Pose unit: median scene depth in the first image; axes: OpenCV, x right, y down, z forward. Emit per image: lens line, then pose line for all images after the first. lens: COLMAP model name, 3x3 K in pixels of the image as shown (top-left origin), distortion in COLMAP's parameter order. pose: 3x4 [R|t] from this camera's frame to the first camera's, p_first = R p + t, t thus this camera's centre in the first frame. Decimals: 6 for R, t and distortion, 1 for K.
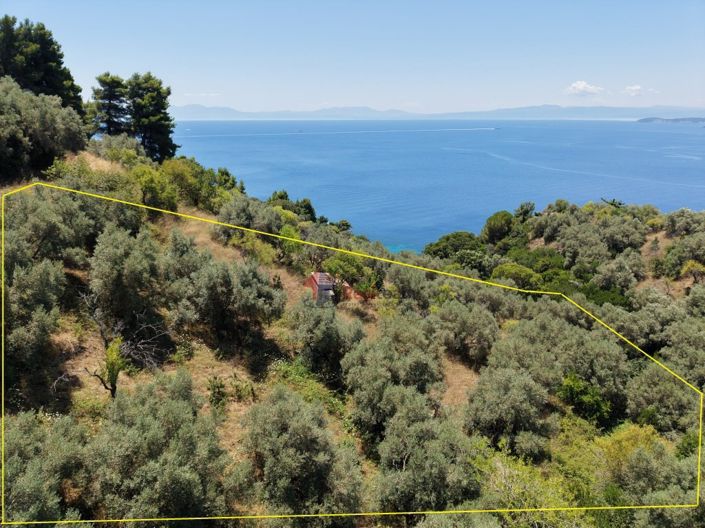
lens RADIAL K [[489.3, 0, 350.9], [0, 489.3, 266.7], [0, 0, 1]] dist [0.005146, -0.001879]
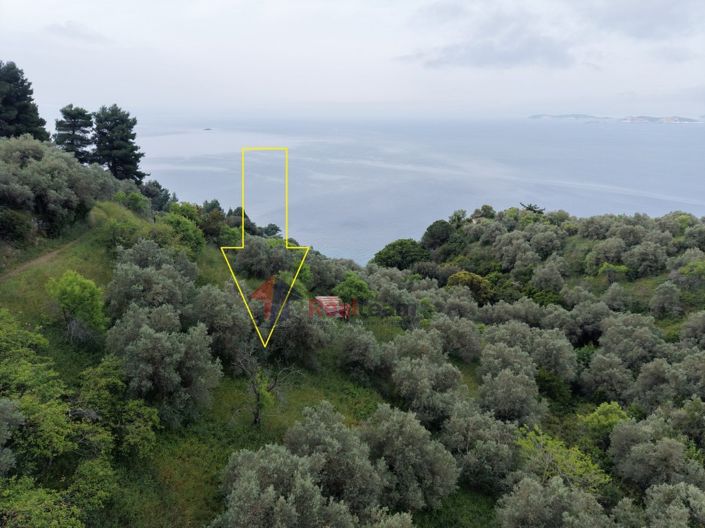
lens RADIAL K [[489.3, 0, 350.9], [0, 489.3, 266.7], [0, 0, 1]] dist [0.005146, -0.001879]
pose [[0.983861, -0.057140, 0.169566, -0.092455], [0.055850, 0.998363, 0.012372, -0.033736], [-0.169996, -0.002702, 0.985441, -0.065721]]
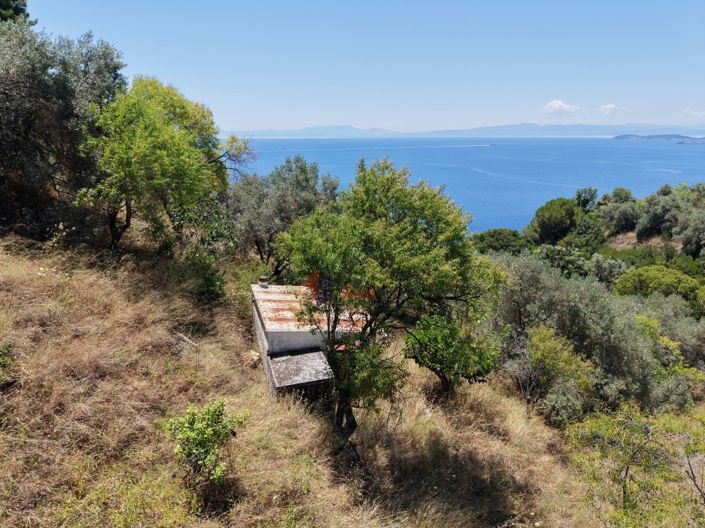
lens RADIAL K [[480.7, 0, 345.8], [0, 480.7, 260.2], [0, 0, 1]] dist [-0.001639, -0.004603]
pose [[0.999690, -0.011422, 0.022123, -0.014247], [0.012477, 0.998763, -0.048143, 0.005499], [-0.021546, 0.048404, 0.998595, 0.348196]]
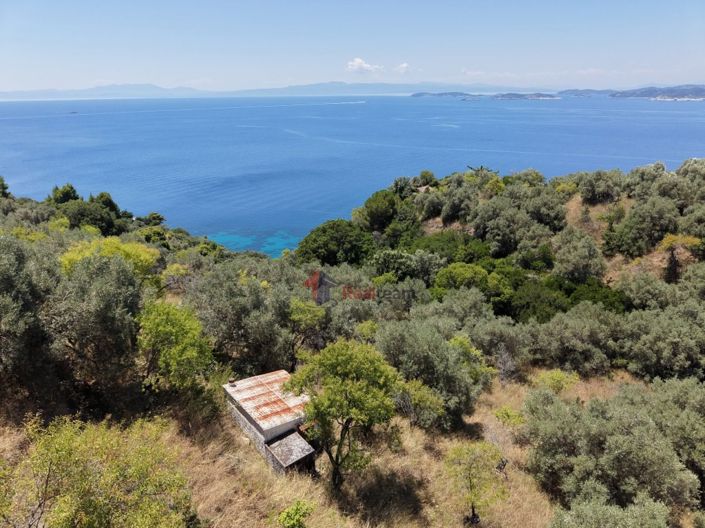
lens RADIAL K [[481.8, 0, 353.7], [0, 481.8, 265.0], [0, 0, 1]] dist [0.005871, -0.003911]
pose [[0.917406, -0.145529, 0.370389, -0.058131], [0.129828, 0.989262, 0.067122, -0.052737], [-0.376180, -0.013491, 0.926448, 0.284543]]
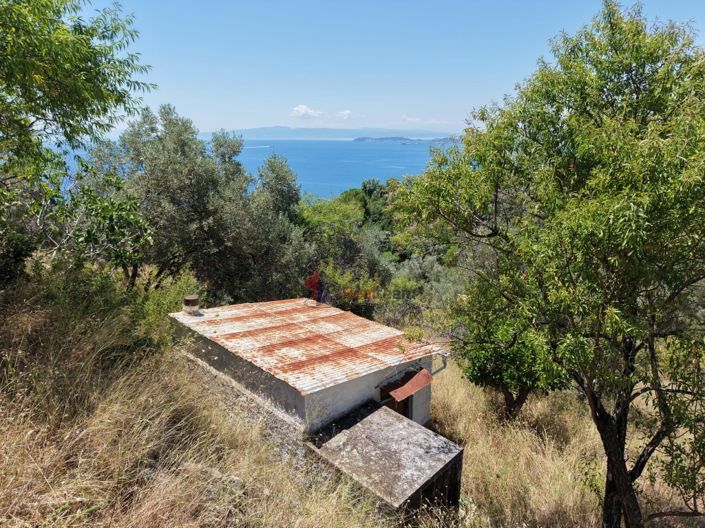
lens RADIAL K [[481.3, 0, 352.7], [0, 481.3, 266.9], [0, 0, 1]] dist [0.021713, -0.001231]
pose [[0.866854, -0.136363, 0.479551, -0.051562], [0.156087, 0.987743, -0.001279, 0.002553], [-0.473498, 0.075960, 0.877513, 0.410263]]
